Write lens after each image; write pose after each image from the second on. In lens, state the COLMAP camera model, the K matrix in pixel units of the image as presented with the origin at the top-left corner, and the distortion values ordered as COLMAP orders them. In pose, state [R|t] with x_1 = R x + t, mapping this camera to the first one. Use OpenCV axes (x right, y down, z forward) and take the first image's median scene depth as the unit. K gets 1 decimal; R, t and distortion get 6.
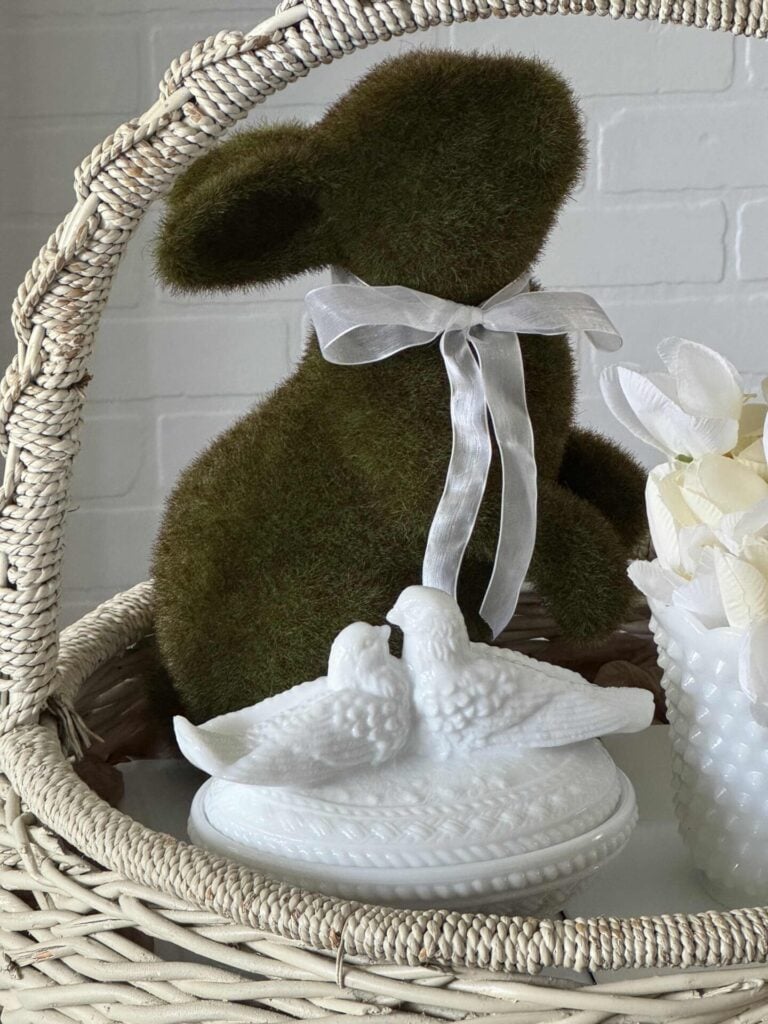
lens RADIAL K [[3796.2, 0, 366.8], [0, 3796.2, 473.0], [0, 0, 1]] dist [-0.007135, 0.000000]
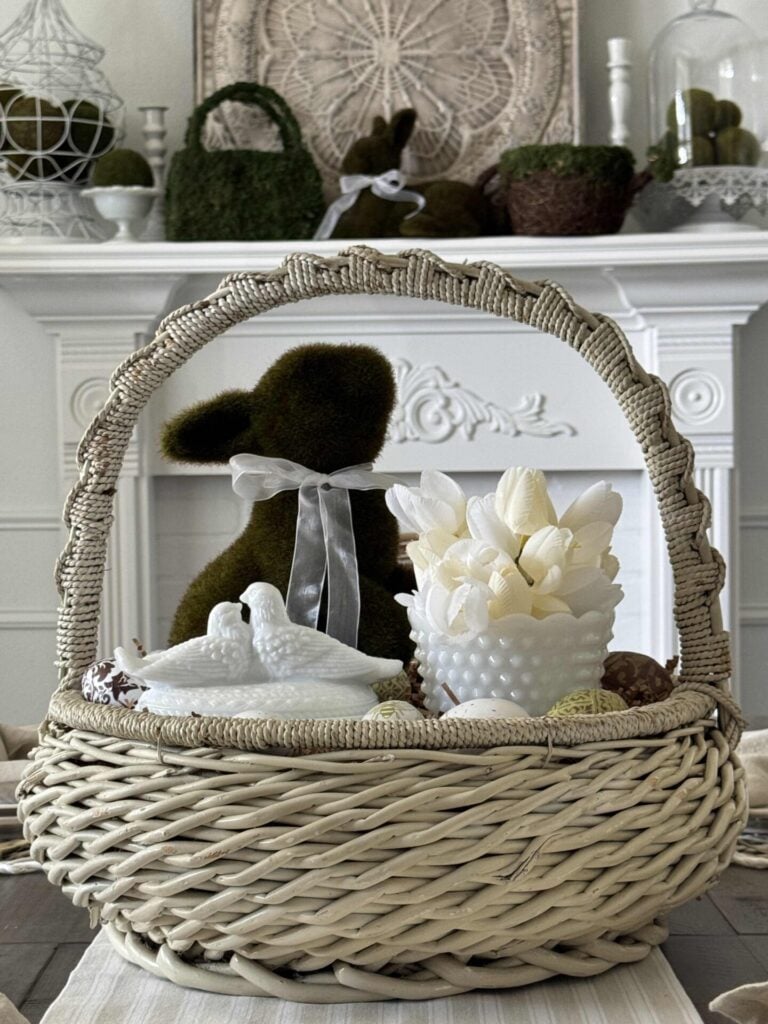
lens RADIAL K [[1972.4, 0, 376.3], [0, 1972.4, 491.1], [0, 0, 1]] dist [0.007097, 0.000000]
pose [[0.977806, -0.006106, -0.209424, 0.259151], [-0.059870, 0.949752, -0.307225, 0.269270], [0.200777, 0.312944, 0.928307, 0.140756]]
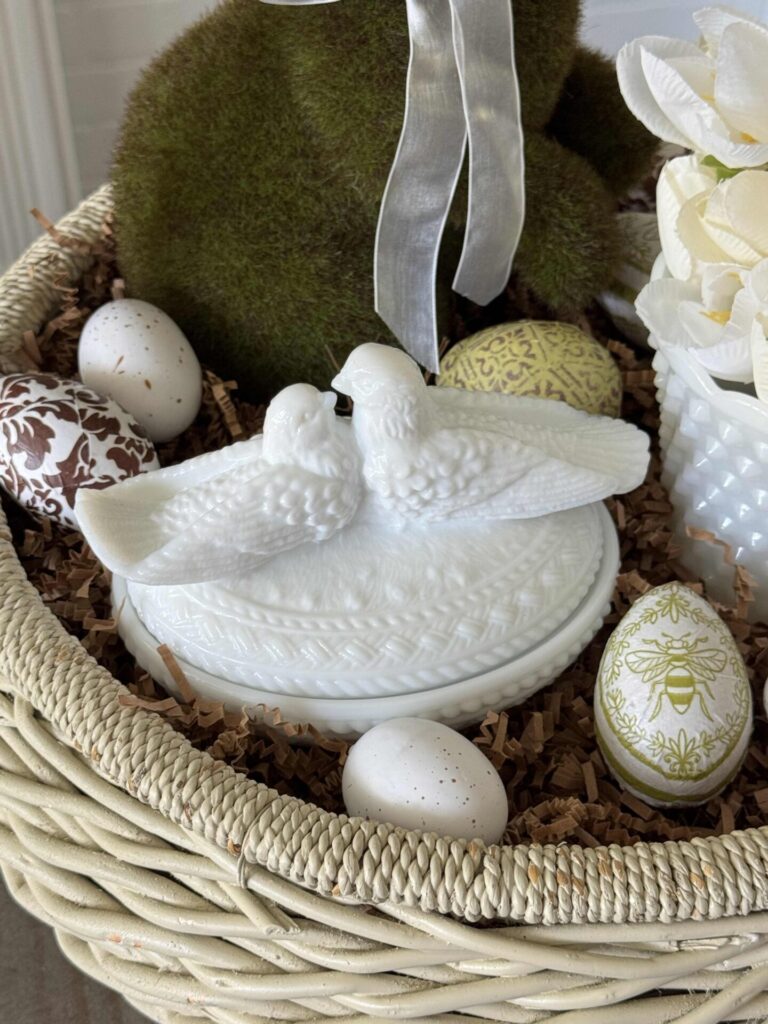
lens RADIAL K [[1808.4, 0, 384.9], [0, 1808.4, 493.0], [0, 0, 1]] dist [0.105385, 0.000000]
pose [[0.997683, 0.048469, -0.047733, 0.036348], [-0.024810, 0.912597, 0.408108, -0.100398], [0.063341, -0.405978, 0.911685, 0.629709]]
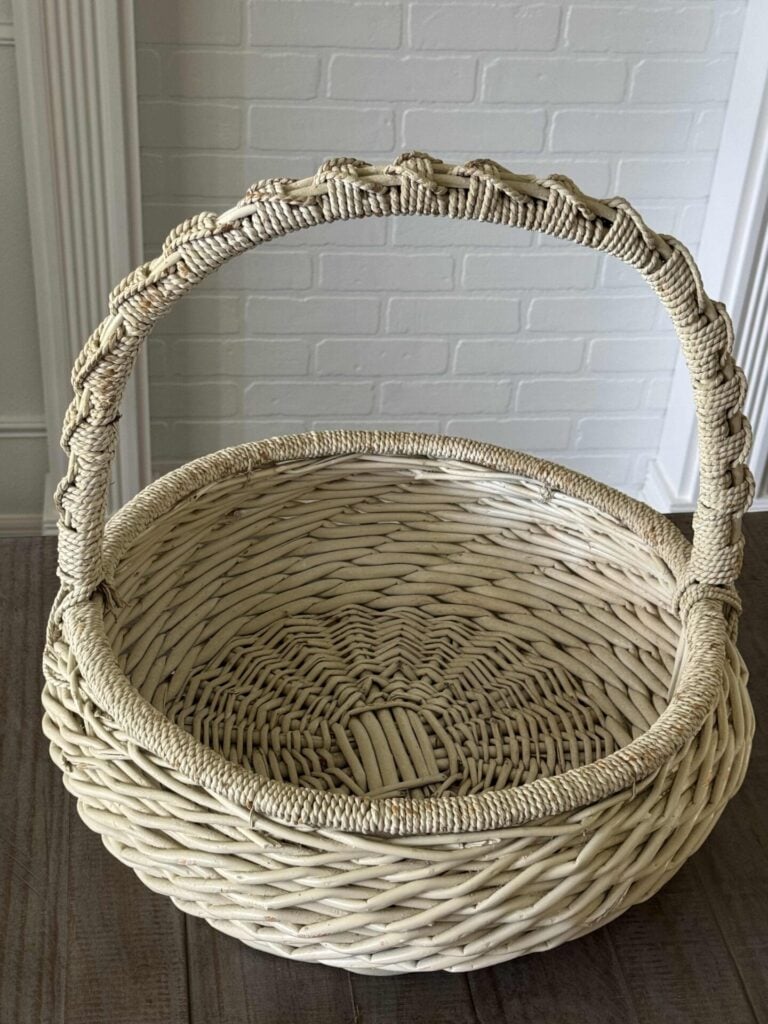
lens RADIAL K [[1601.5, 0, 381.7], [0, 1601.5, 517.6], [0, 0, 1]] dist [0.179791, 0.000000]
pose [[0.998259, 0.043842, 0.039450, 0.015357], [-0.052793, 0.962448, 0.266282, -0.180135], [-0.026294, -0.267902, 0.963087, 0.319555]]
